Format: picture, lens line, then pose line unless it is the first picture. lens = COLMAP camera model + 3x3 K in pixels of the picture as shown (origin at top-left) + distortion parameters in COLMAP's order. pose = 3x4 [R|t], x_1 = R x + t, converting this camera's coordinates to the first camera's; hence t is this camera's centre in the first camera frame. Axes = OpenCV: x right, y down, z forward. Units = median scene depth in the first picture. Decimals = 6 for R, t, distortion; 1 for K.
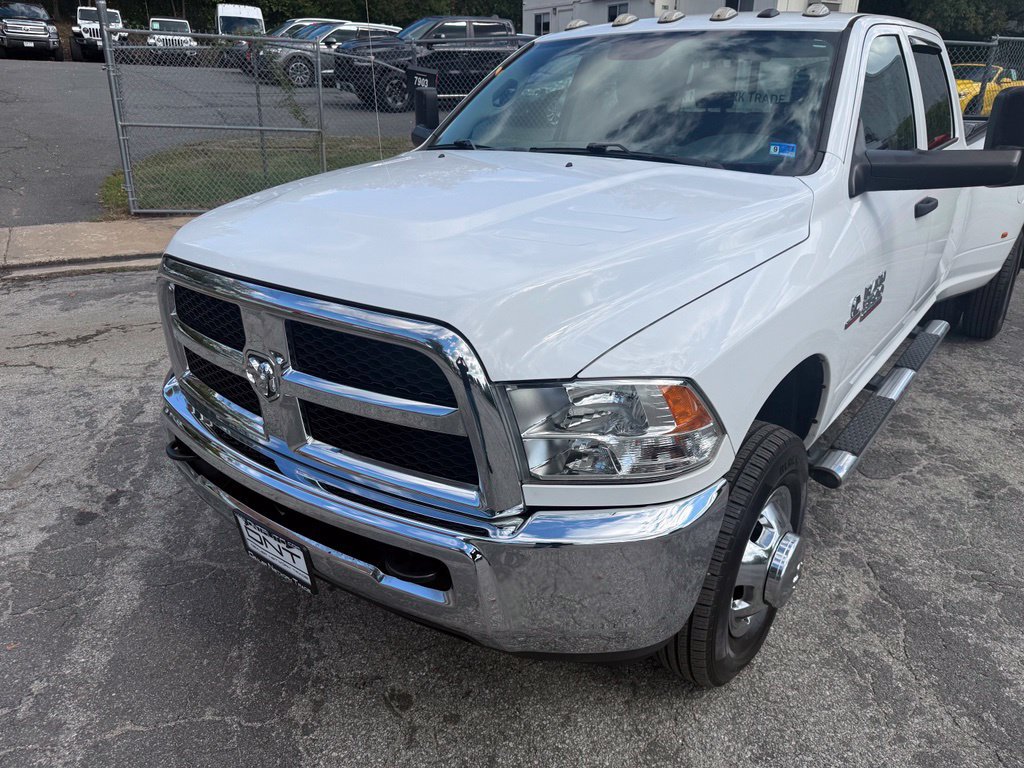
lens RADIAL K [[726.7, 0, 514.5], [0, 726.7, 382.5], [0, 0, 1]] dist [0.017988, -0.025078]
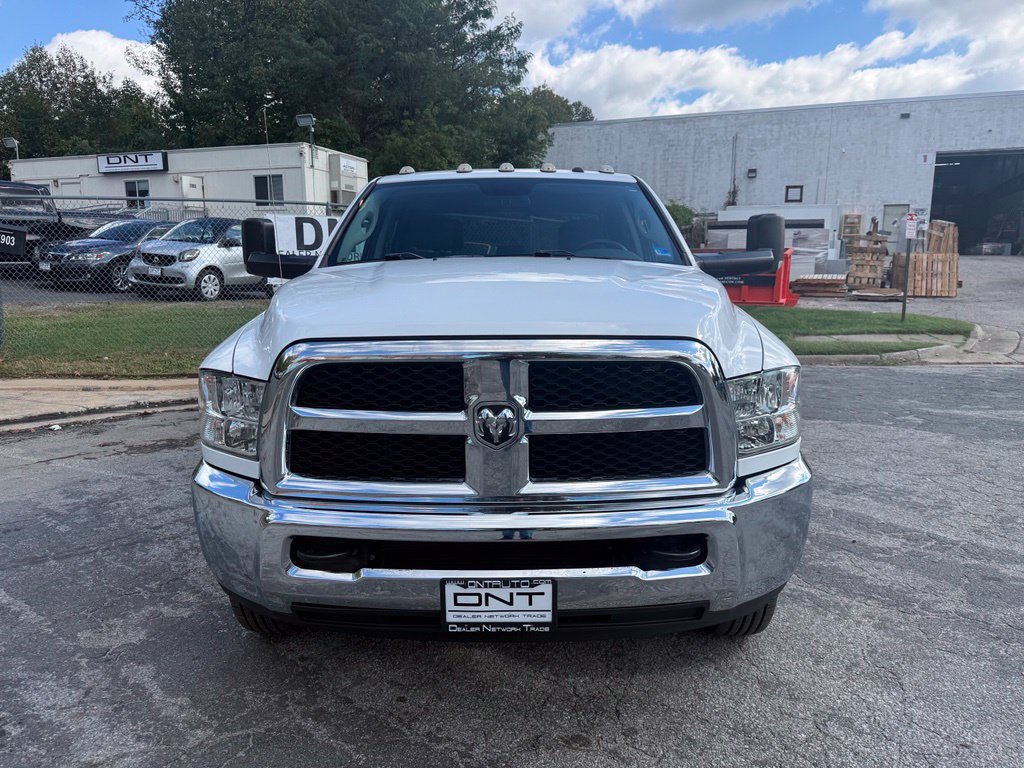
lens RADIAL K [[726.7, 0, 514.5], [0, 726.7, 382.5], [0, 0, 1]] dist [0.017988, -0.025078]
pose [[0.795447, -0.097993, 0.598048, -0.627453], [0.230341, 0.961667, -0.148796, 0.065067], [-0.560541, 0.256114, 0.787527, 0.086573]]
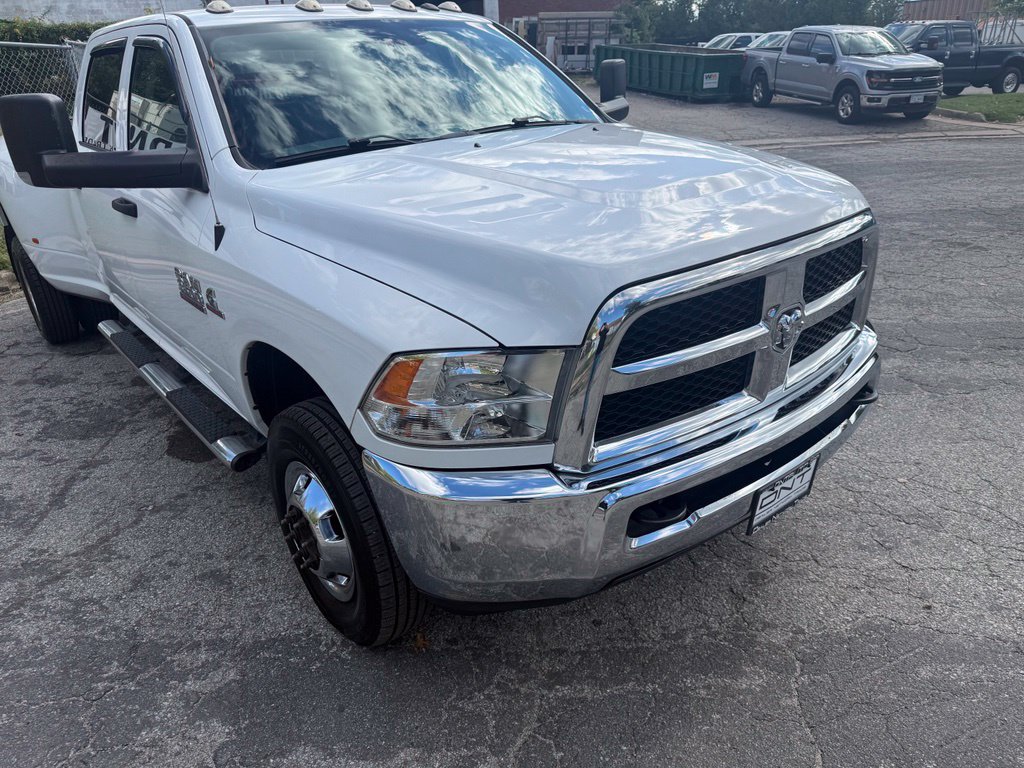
lens RADIAL K [[726.7, 0, 514.5], [0, 726.7, 382.5], [0, 0, 1]] dist [0.017988, -0.025078]
pose [[0.224482, -0.398250, 0.889384, -0.925403], [0.411271, 0.866131, 0.284032, -0.265444], [-0.883439, 0.302018, 0.358219, 0.653577]]
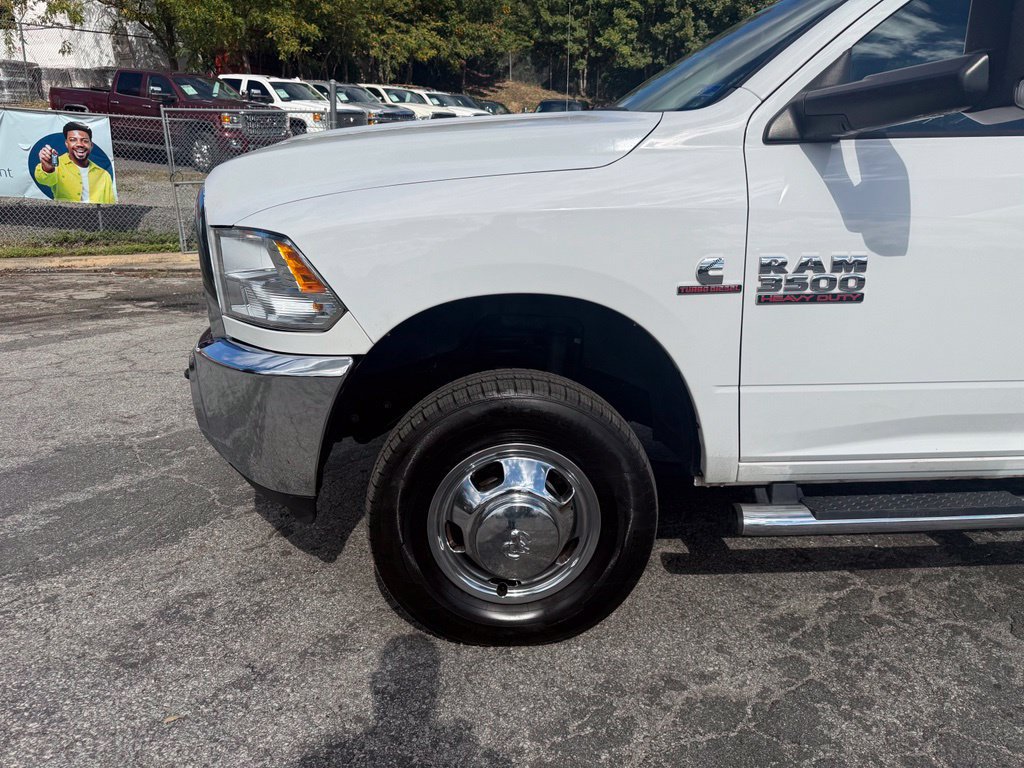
lens RADIAL K [[727.6, 0, 520.1], [0, 727.6, 388.0], [0, 0, 1]] dist [-0.000338, -0.005254]
pose [[0.671845, 0.207723, -0.710968, 0.750037], [-0.293182, 0.956054, 0.002280, 0.062495], [0.680197, 0.206911, 0.703221, 0.274453]]
